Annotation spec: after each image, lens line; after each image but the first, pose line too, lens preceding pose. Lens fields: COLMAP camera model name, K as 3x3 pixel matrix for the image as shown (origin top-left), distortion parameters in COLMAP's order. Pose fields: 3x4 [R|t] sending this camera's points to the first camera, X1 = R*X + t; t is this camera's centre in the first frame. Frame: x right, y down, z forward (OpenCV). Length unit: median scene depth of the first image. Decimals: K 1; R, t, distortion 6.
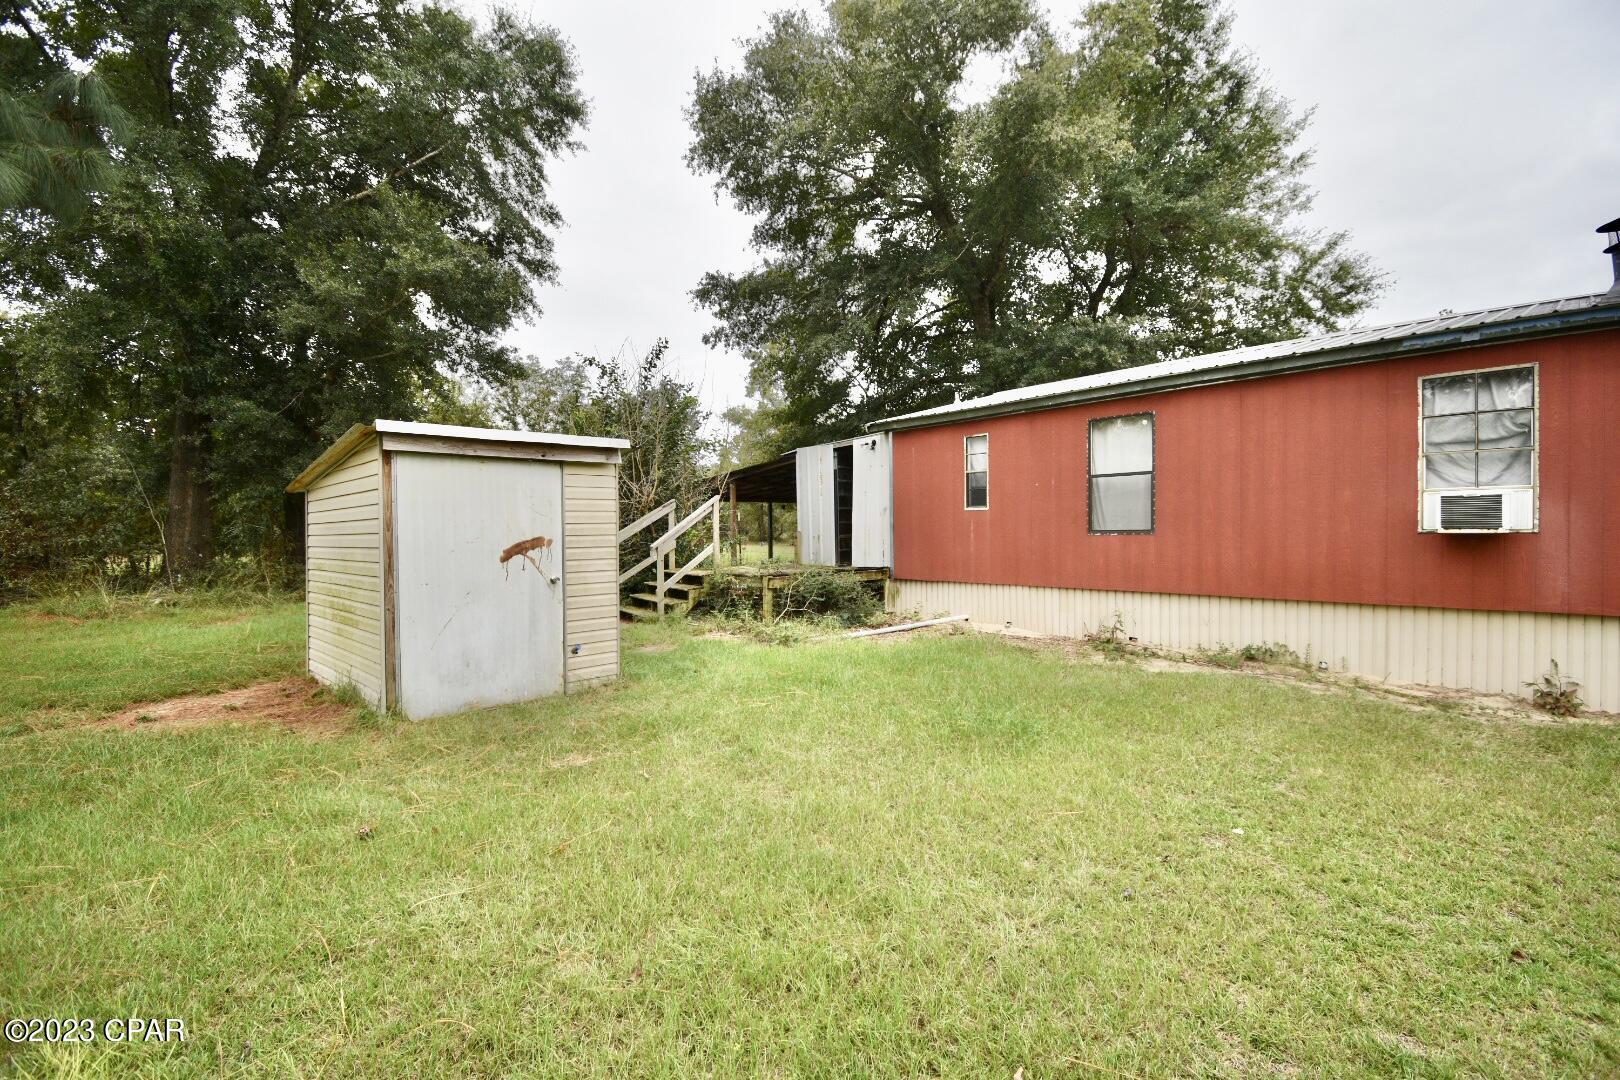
lens RADIAL K [[709.7, 0, 810.3], [0, 709.7, 542.4], [0, 0, 1]] dist [0.010219, -0.019668]
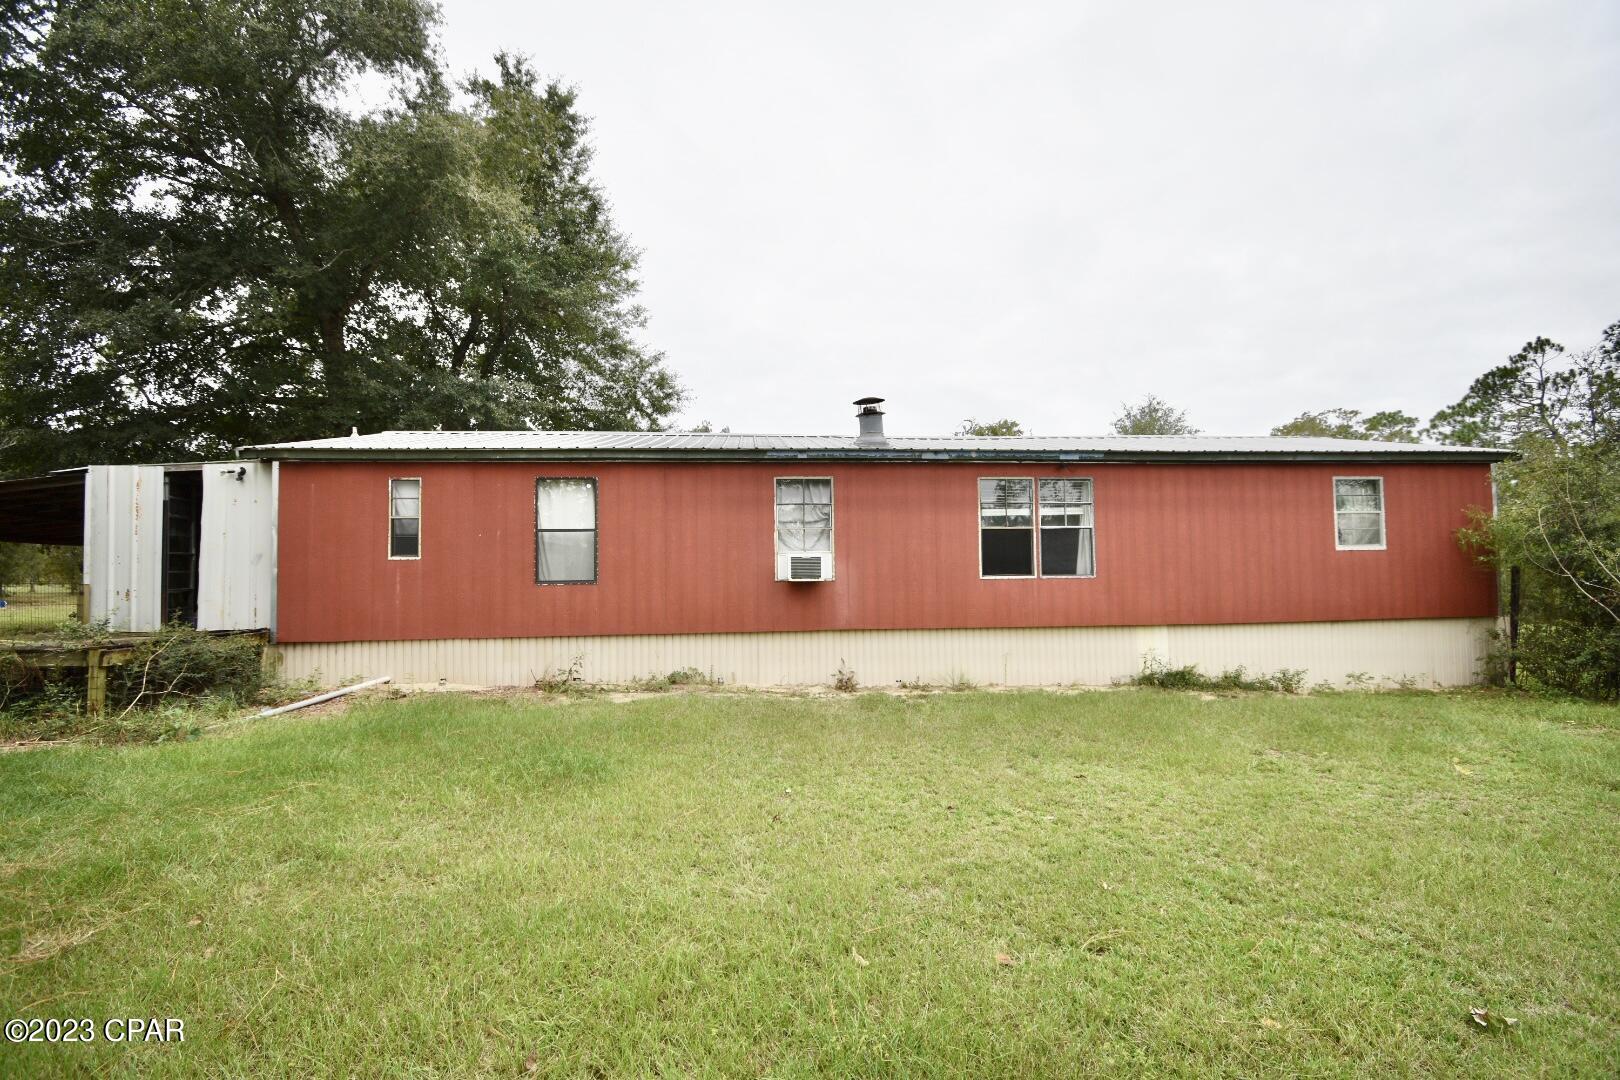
lens RADIAL K [[709.7, 0, 810.0], [0, 709.7, 543.9], [0, 0, 1]] dist [0.010219, -0.019668]
pose [[0.603927, 0.037356, 0.796163, -0.176372], [0.018868, 0.997951, -0.061136, 0.000053], [-0.796816, 0.051944, 0.601985, 0.027552]]
